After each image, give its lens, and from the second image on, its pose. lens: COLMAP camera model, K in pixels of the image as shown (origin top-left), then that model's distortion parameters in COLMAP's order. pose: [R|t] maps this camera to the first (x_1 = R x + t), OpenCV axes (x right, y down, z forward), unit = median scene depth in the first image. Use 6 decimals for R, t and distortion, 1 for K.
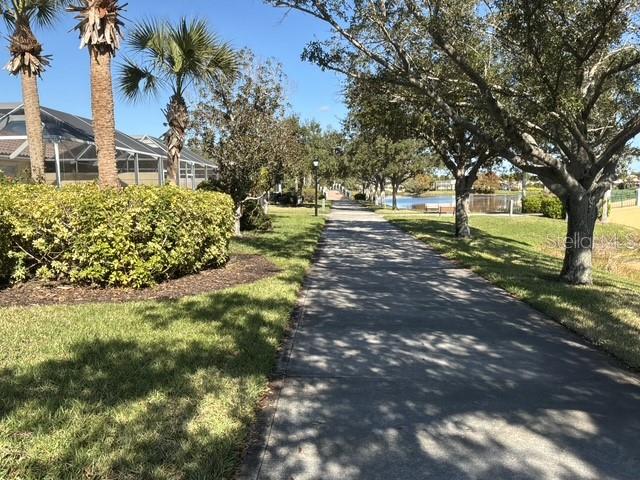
lens RADIAL K [[529.3, 0, 320.0], [0, 529.3, 240.0], [0, 0, 1]] dist [0.128149, -0.239739]
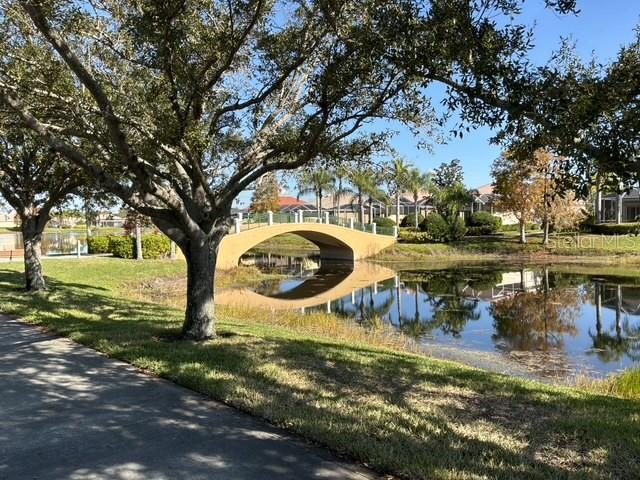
lens RADIAL K [[529.3, 0, 320.0], [0, 529.3, 240.0], [0, 0, 1]] dist [0.128149, -0.239739]
pose [[0.704345, -0.026545, 0.709362, -0.012022], [0.075585, 0.996424, -0.037763, -0.033708], [-0.705822, 0.080216, 0.703832, 0.215849]]
